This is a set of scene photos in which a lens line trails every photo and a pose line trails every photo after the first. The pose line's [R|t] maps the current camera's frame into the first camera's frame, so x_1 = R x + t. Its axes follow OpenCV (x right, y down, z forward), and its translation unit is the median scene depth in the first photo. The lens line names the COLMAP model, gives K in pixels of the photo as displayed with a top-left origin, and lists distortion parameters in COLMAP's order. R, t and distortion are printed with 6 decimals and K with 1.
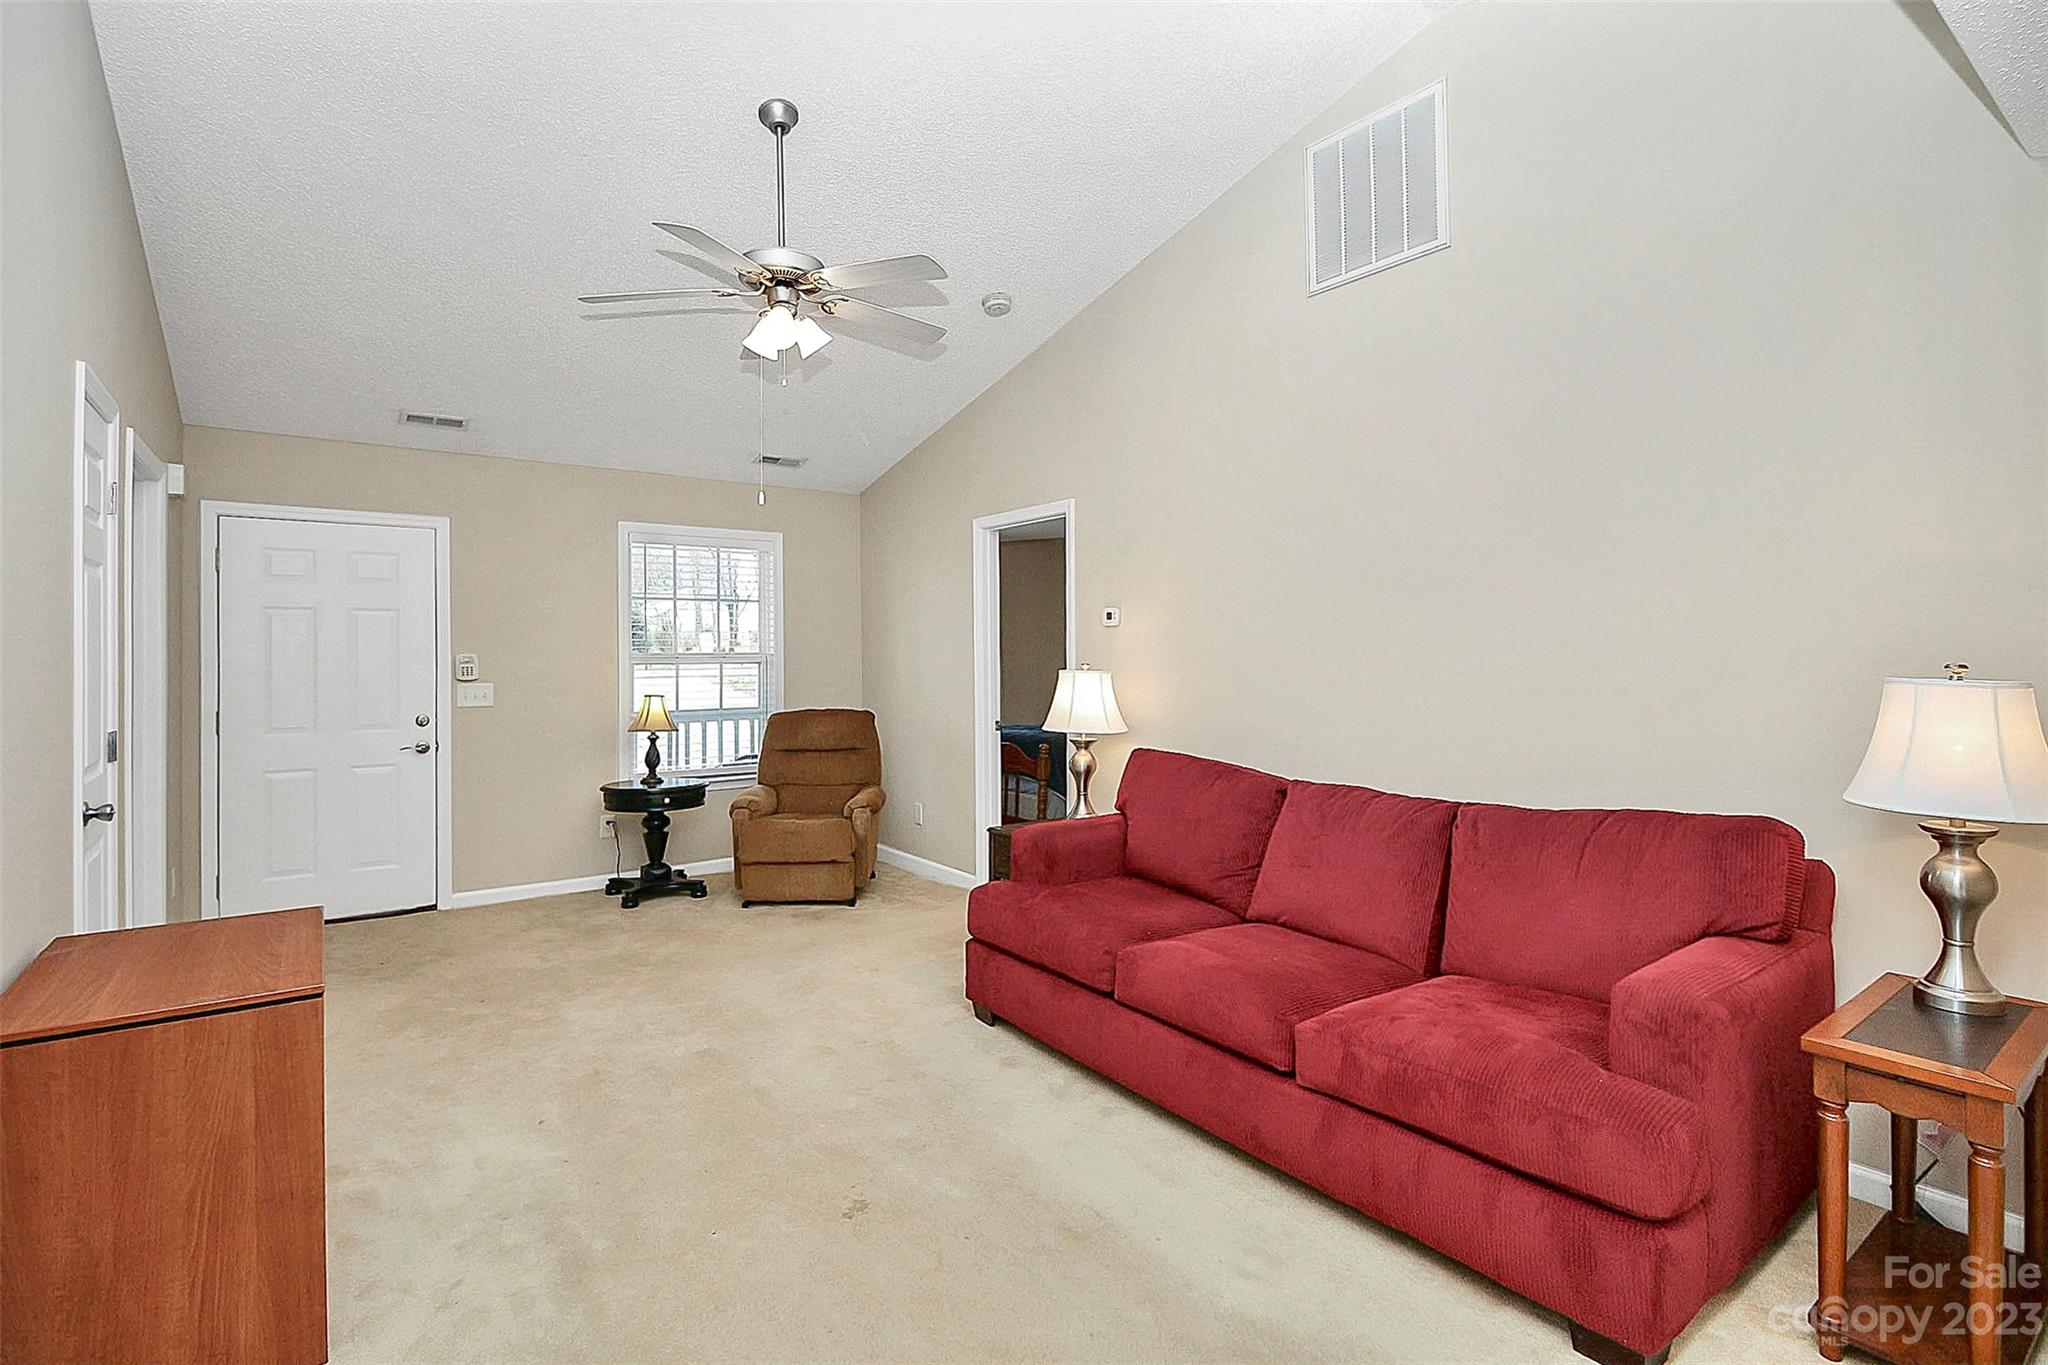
lens RADIAL K [[967.5, 0, 1034.8], [0, 967.5, 654.4], [0, 0, 1]] dist [-0.002538, -0.014111]
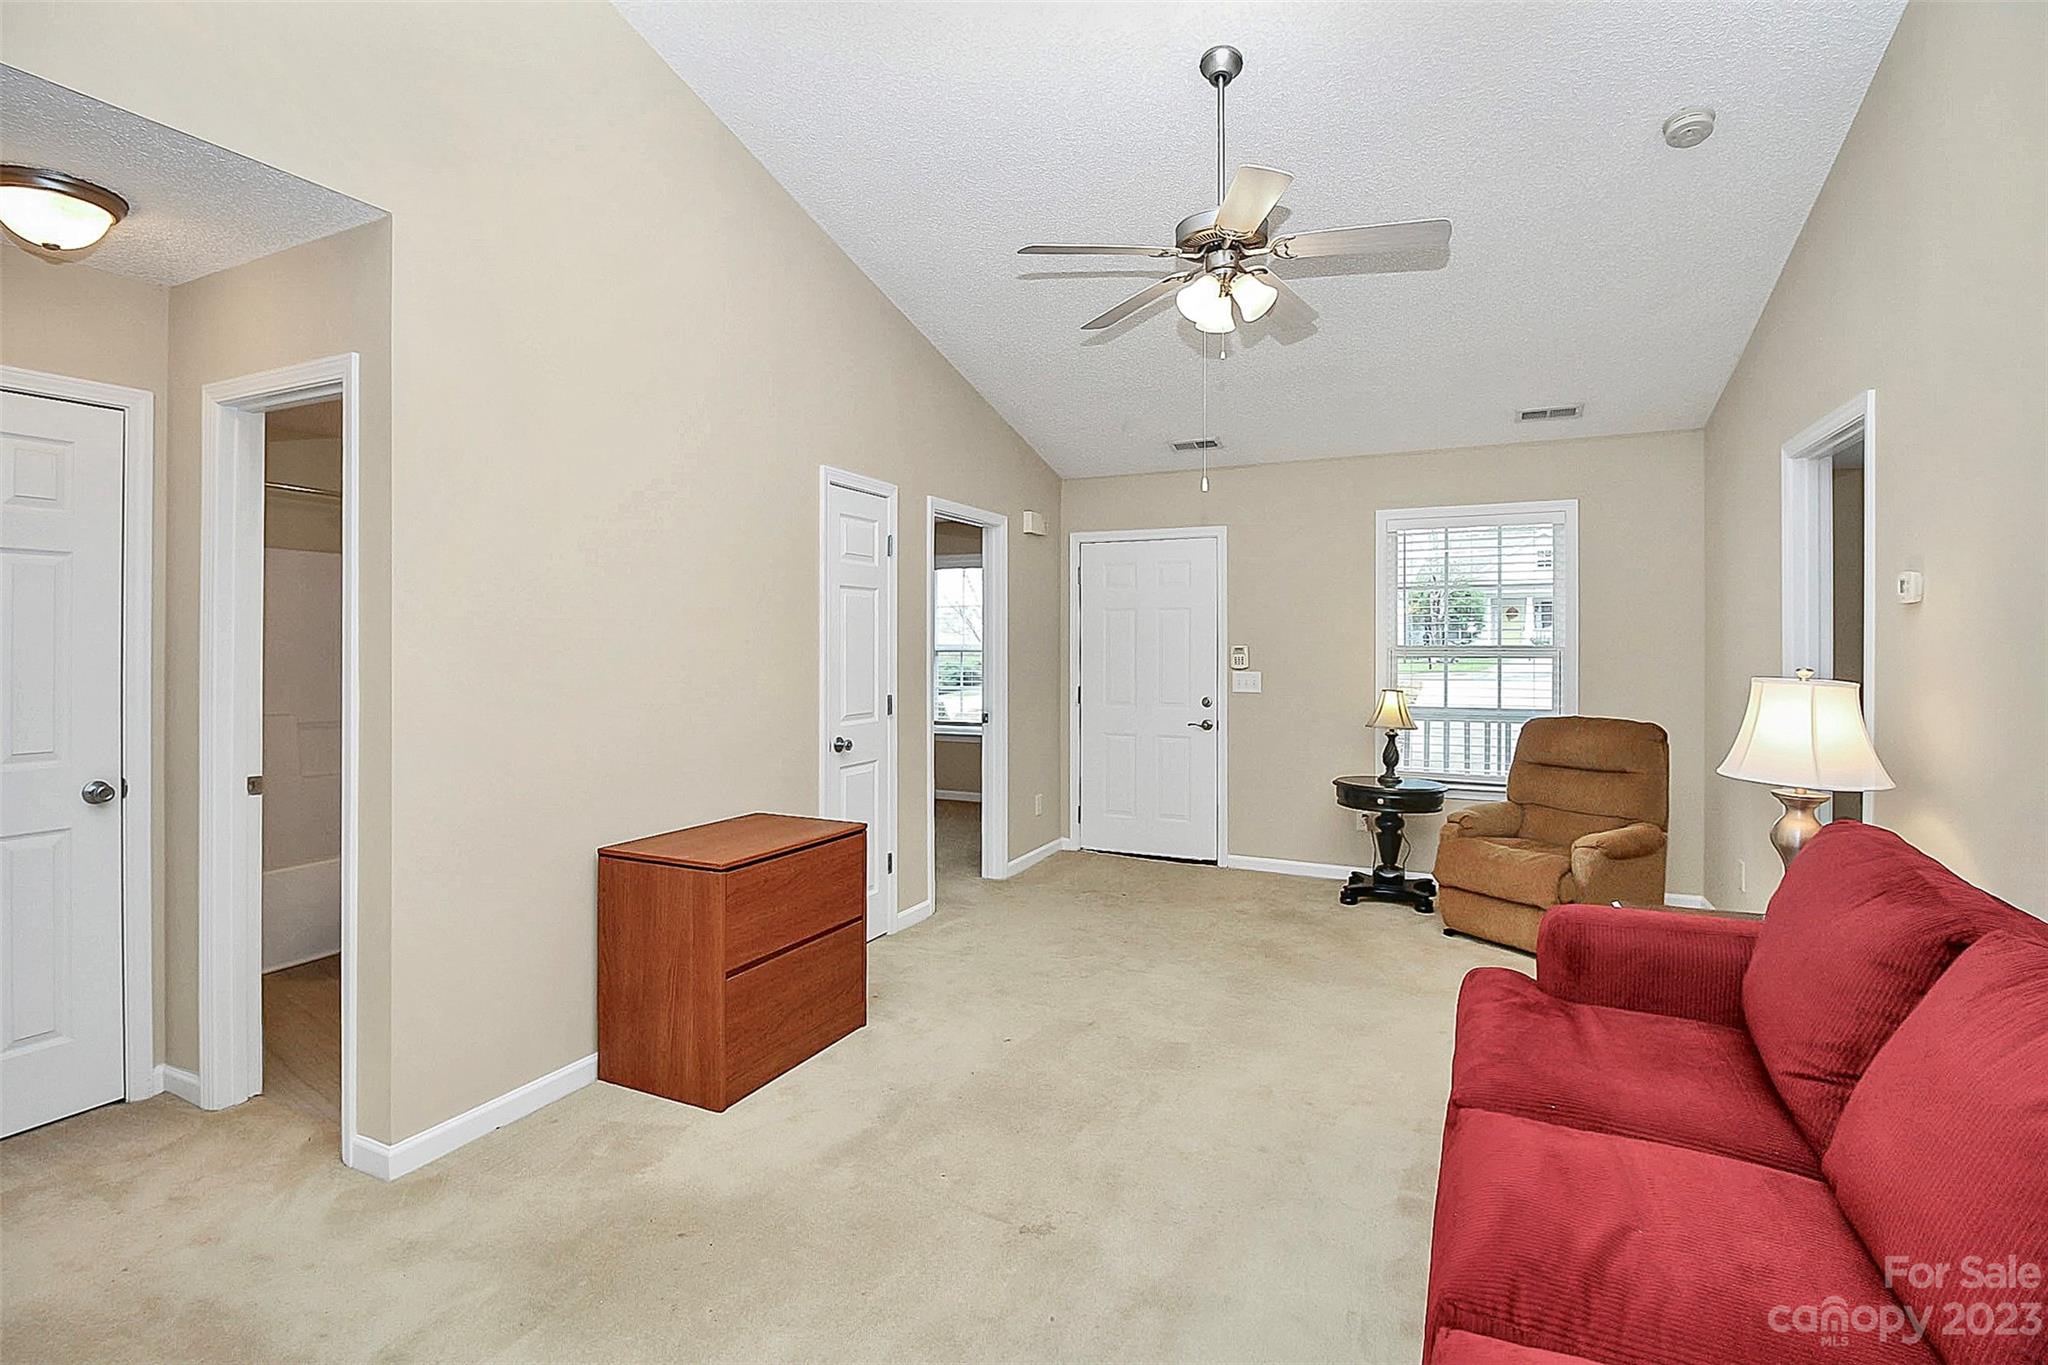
lens RADIAL K [[967.5, 0, 1015.5], [0, 967.5, 653.6], [0, 0, 1]] dist [-0.002538, -0.014111]
pose [[0.467096, 0.013753, -0.884099, 0.277865], [-0.003855, 0.999901, 0.013518, -0.004751], [0.884198, -0.002906, 0.467103, 0.230156]]
